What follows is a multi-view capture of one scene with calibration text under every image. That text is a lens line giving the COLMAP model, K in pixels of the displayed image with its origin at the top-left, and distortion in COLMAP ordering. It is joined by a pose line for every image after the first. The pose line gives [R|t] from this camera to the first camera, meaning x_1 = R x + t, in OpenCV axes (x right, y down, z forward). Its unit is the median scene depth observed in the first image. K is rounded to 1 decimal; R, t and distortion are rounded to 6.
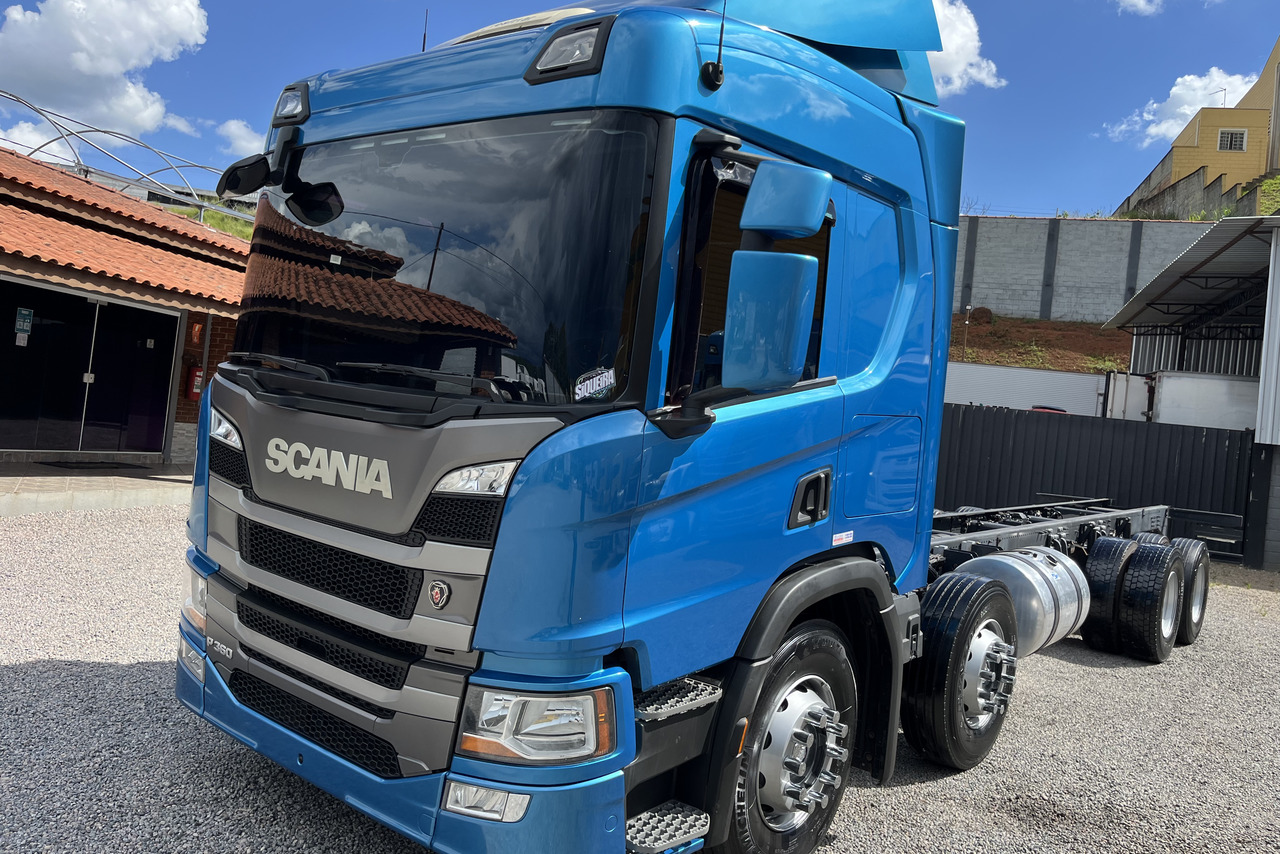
lens RADIAL K [[949.5, 0, 640.0], [0, 949.5, 427.0], [0, 0, 1]] dist [0.009817, 0.005061]
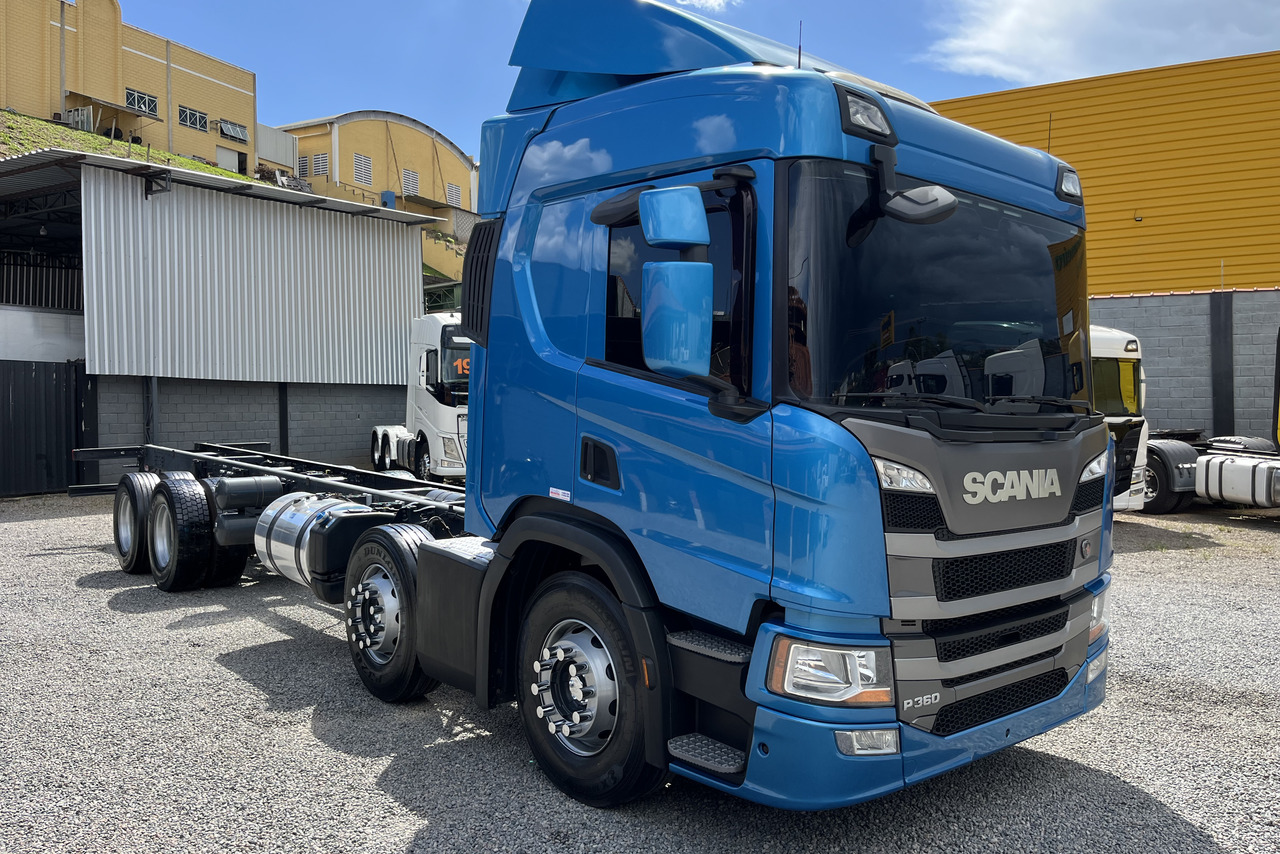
lens RADIAL K [[980.3, 0, 632.6], [0, 980.3, 420.6], [0, 0, 1]] dist [0.009212, 0.002873]
pose [[0.197870, -0.114201, 0.973553, -1.560504], [0.030593, 0.993426, 0.110314, -0.183065], [-0.979751, 0.007956, 0.200063, 1.186355]]
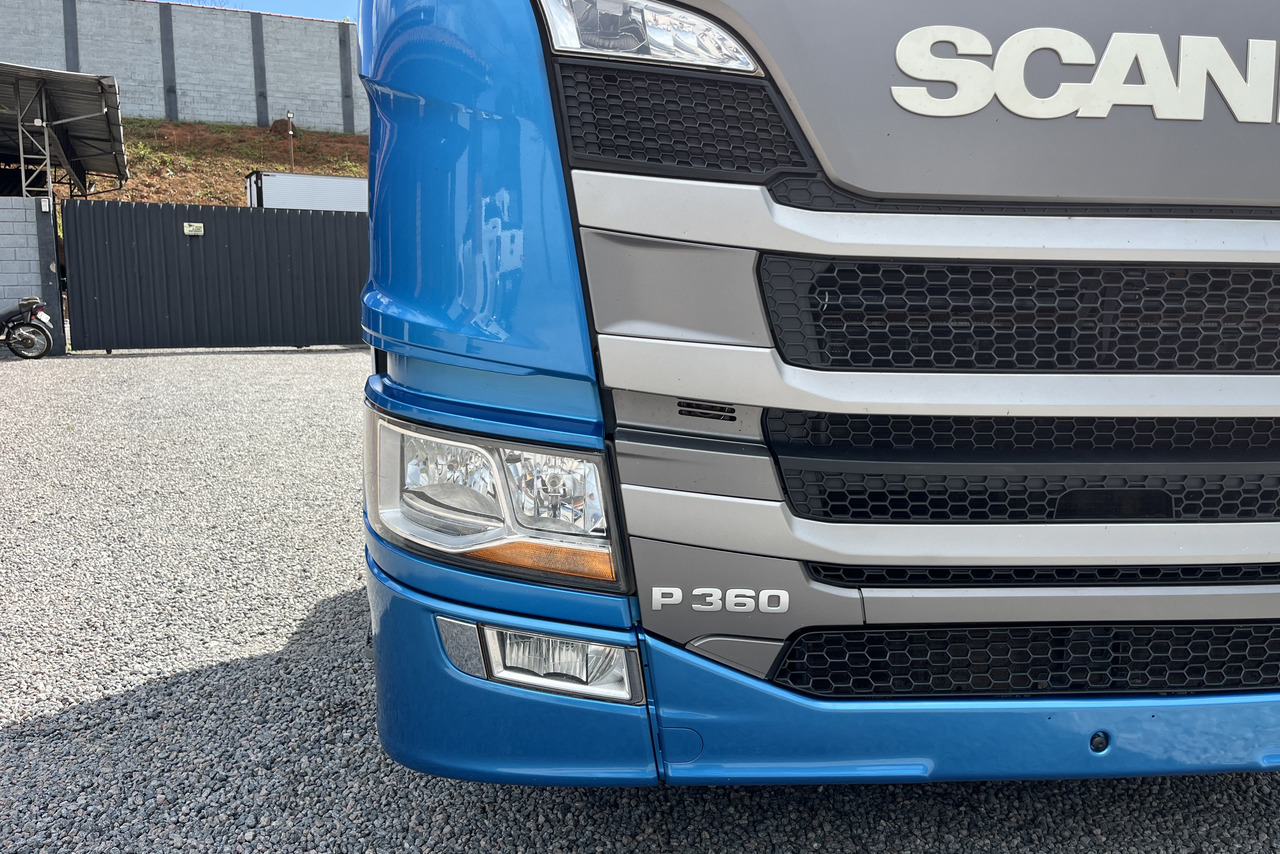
lens RADIAL K [[969.3, 0, 638.0], [0, 969.3, 411.4], [0, 0, 1]] dist [0.089853, -0.131328]
pose [[0.736159, -0.185604, 0.650862, -0.782265], [0.085744, 0.979490, 0.182336, 0.084516], [-0.671356, -0.078421, 0.736975, 0.798854]]
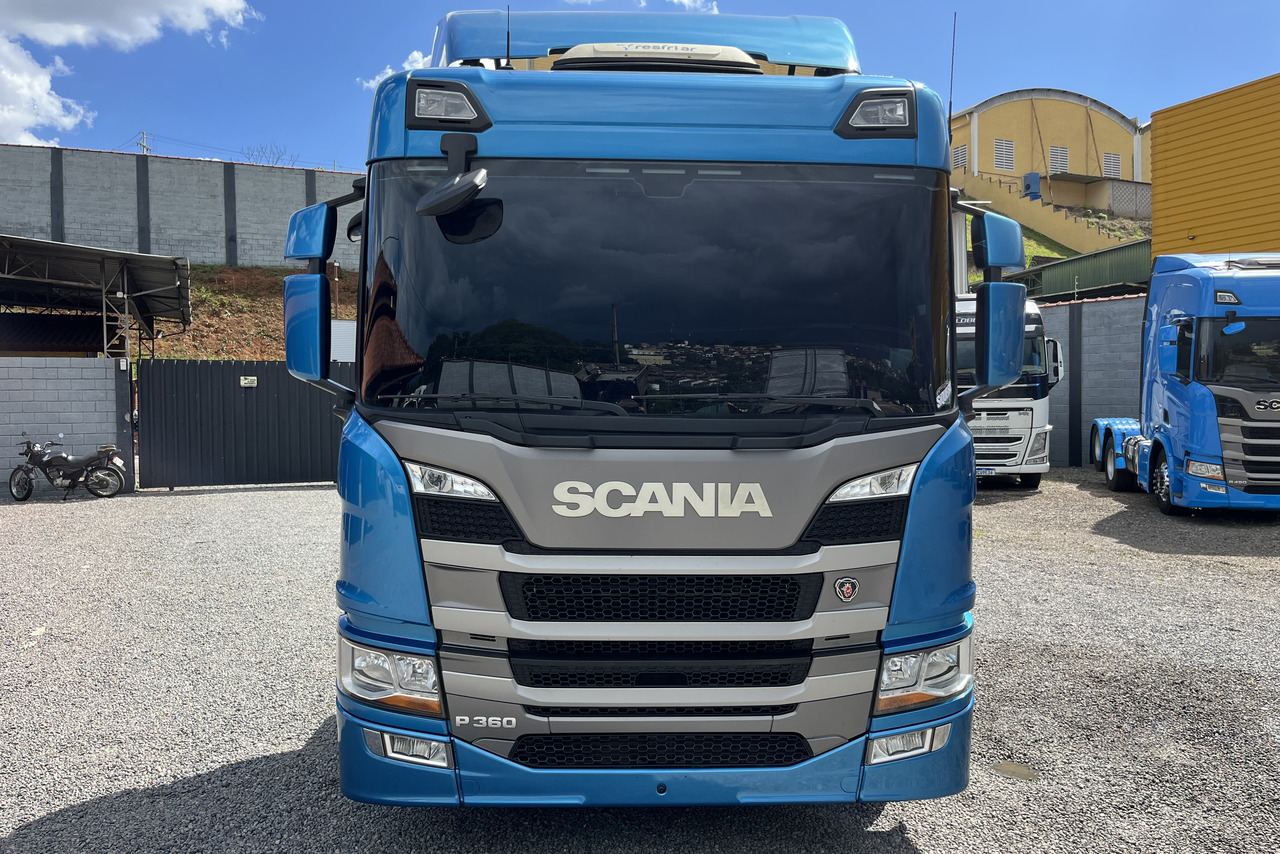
lens RADIAL K [[966.1, 0, 637.1], [0, 966.1, 431.5], [0, 0, 1]] dist [0.028392, -0.000786]
pose [[0.759648, -0.125510, 0.638109, -0.964817], [0.090197, 0.992051, 0.087751, -0.118697], [-0.644050, -0.009104, 0.764929, 0.230727]]
